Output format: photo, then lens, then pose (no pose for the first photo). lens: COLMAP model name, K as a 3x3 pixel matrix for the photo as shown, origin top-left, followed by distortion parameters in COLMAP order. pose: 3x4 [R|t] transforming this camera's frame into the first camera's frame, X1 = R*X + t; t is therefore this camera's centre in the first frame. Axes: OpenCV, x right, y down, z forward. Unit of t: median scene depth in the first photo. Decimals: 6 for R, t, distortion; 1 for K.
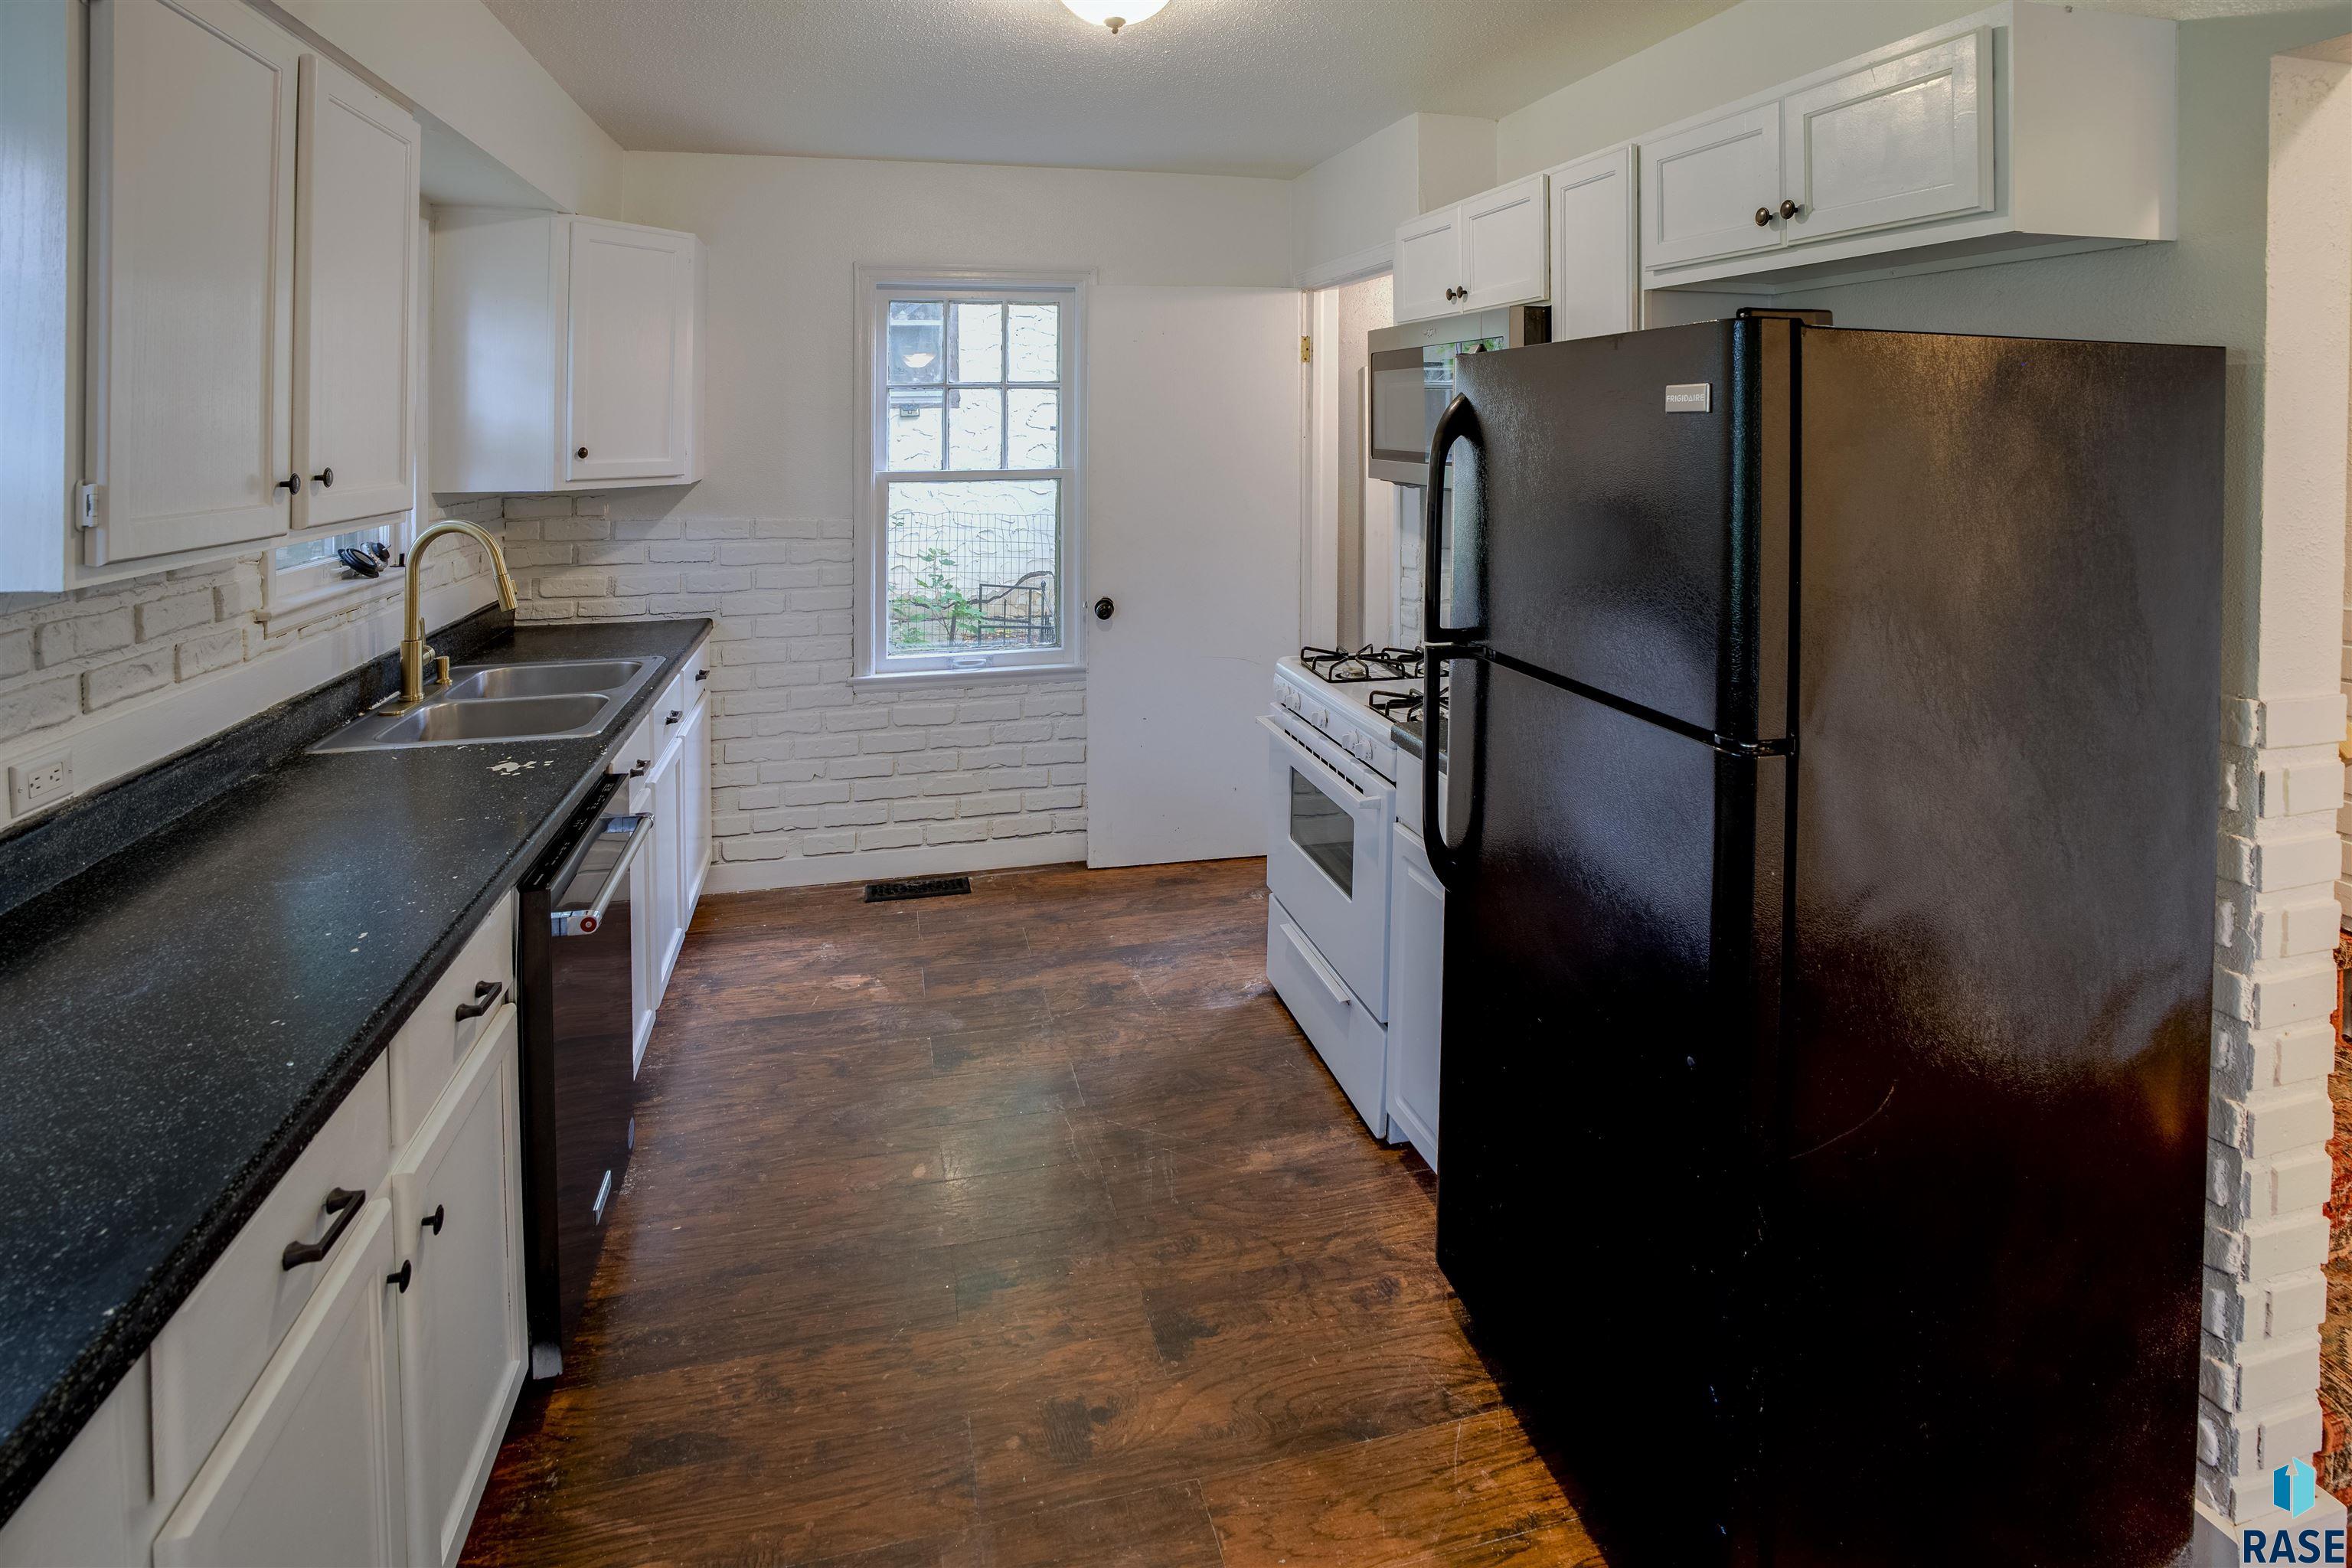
lens RADIAL K [[1121.5, 0, 1173.7], [0, 1121.5, 733.5], [0, 0, 1]] dist [-0.067246, 0.019082]
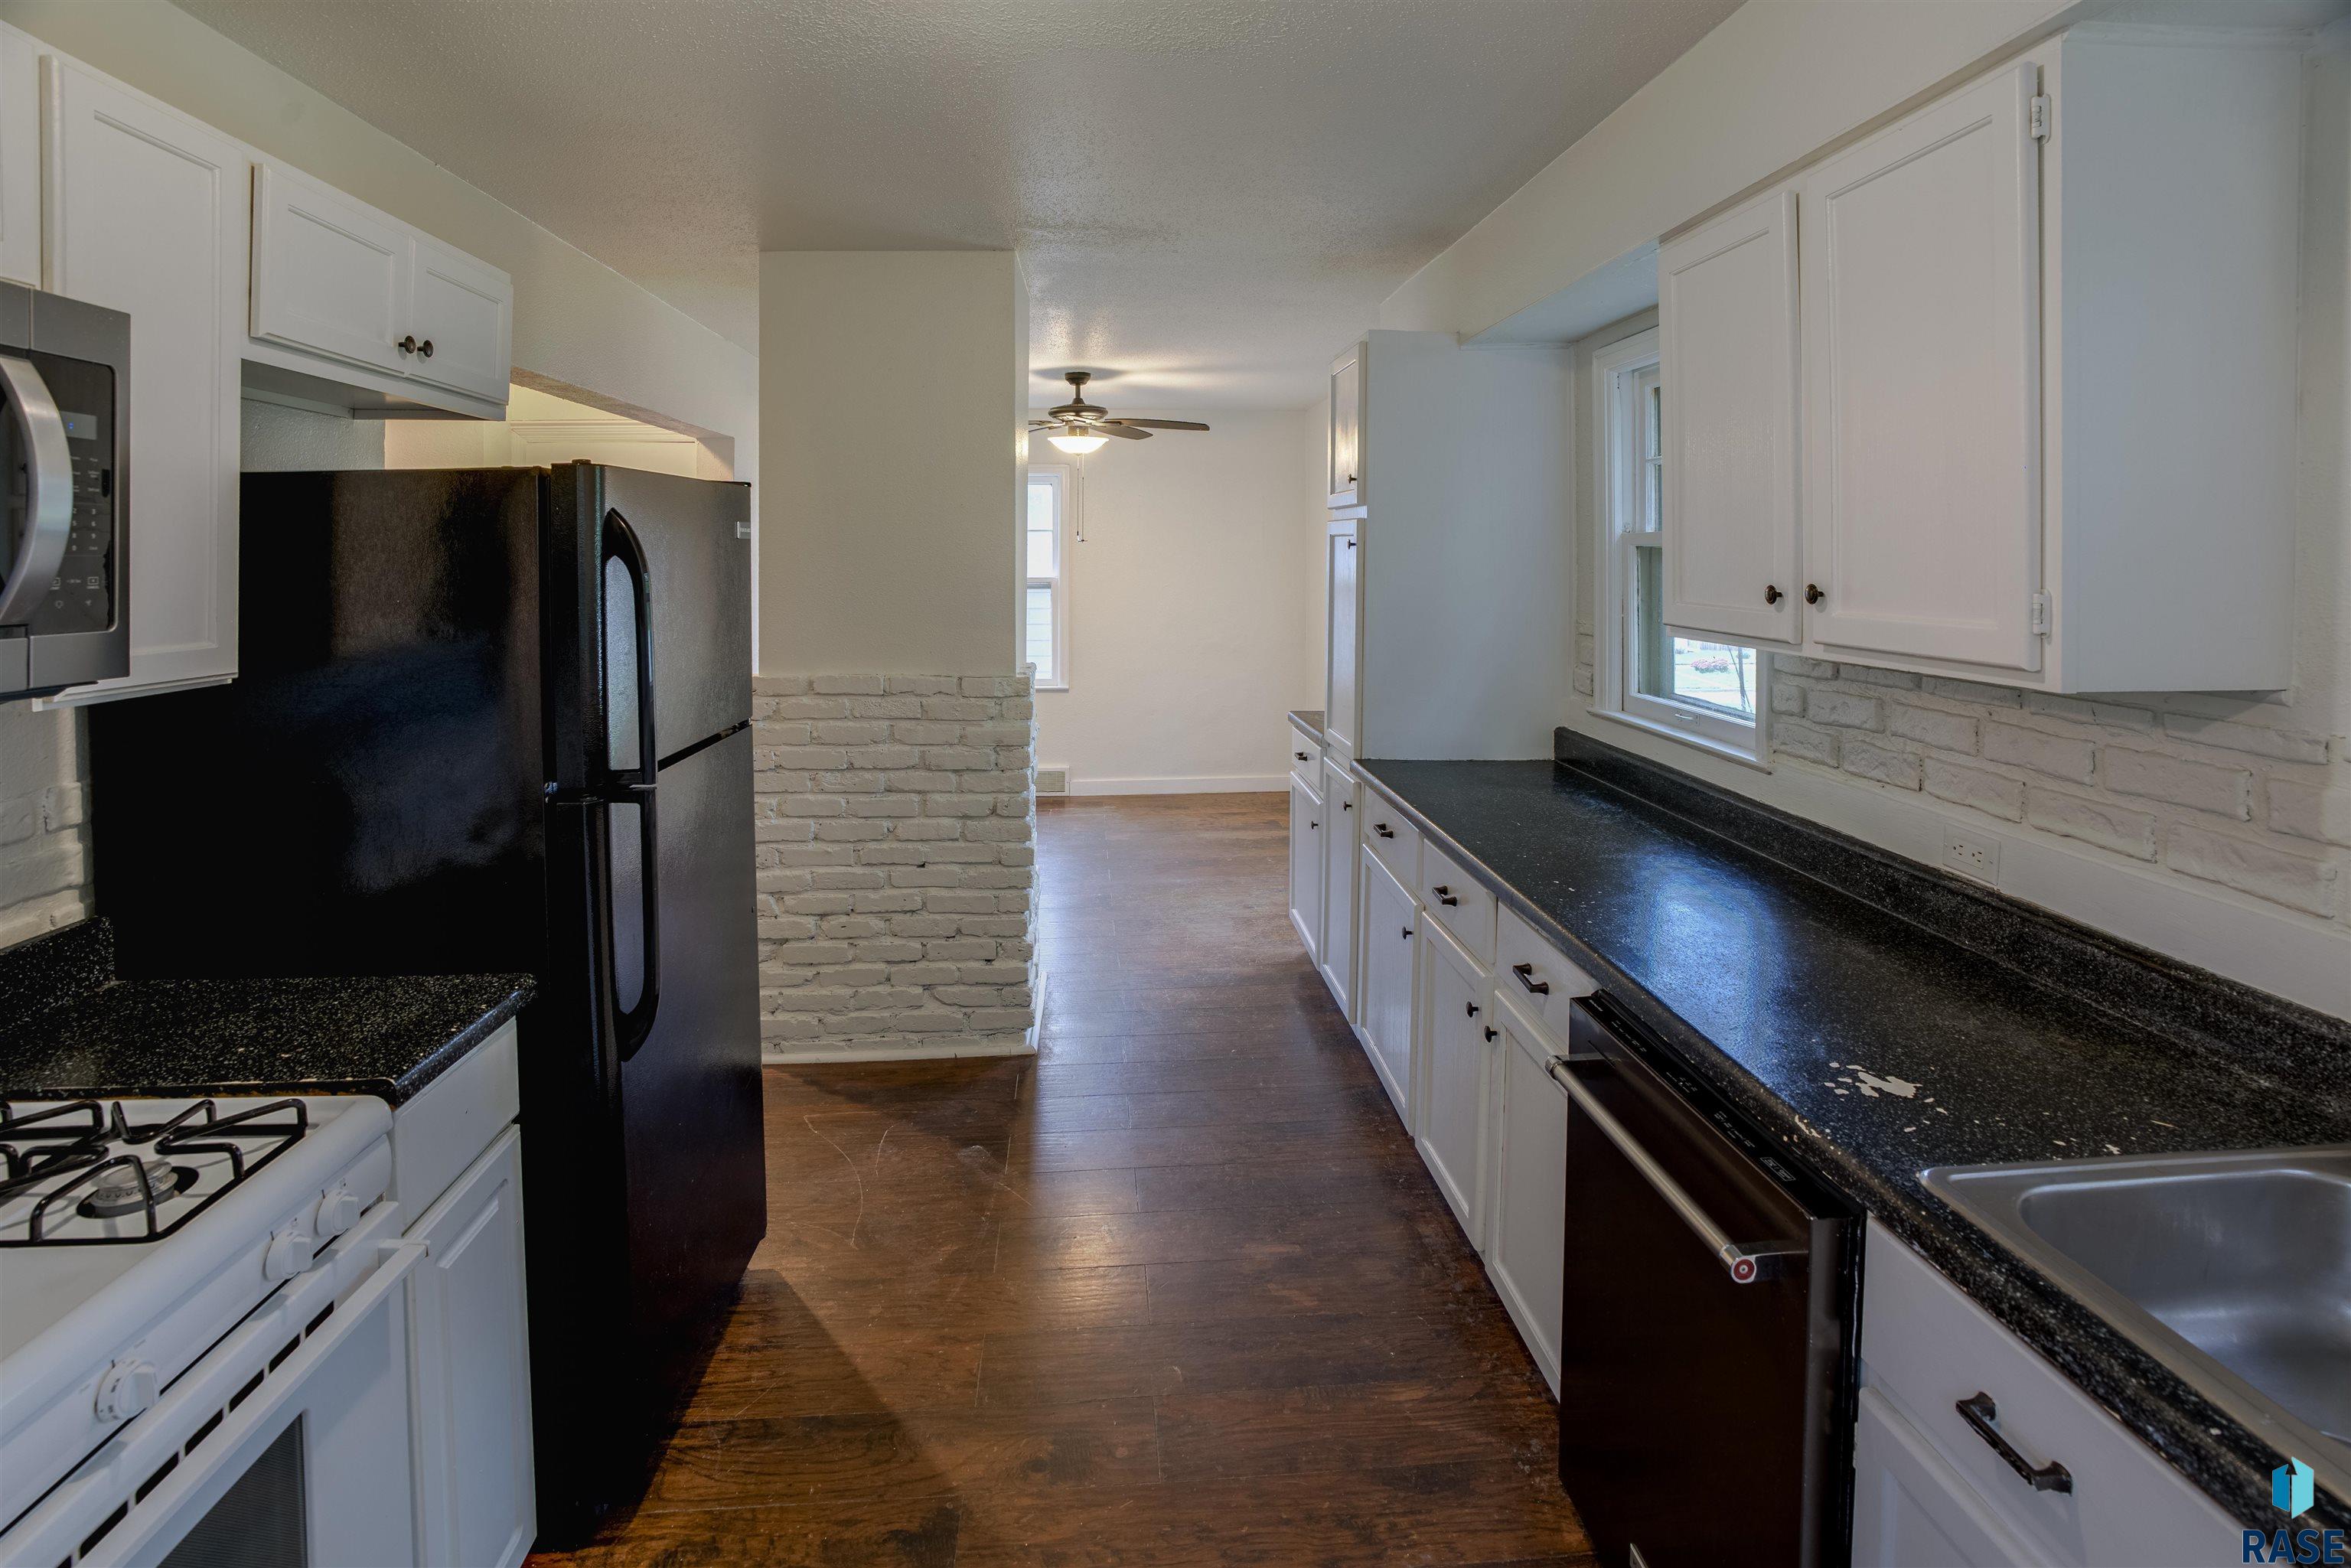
lens RADIAL K [[1080.6, 0, 1175.5], [0, 1080.6, 784.0], [0, 0, 1]] dist [-0.002440, -0.000349]
pose [[-0.986191, -0.031984, 0.162497, -0.327422], [0.043366, 0.897068, 0.439759, -0.403927], [-0.159836, 0.440733, -0.883293, 1.514561]]
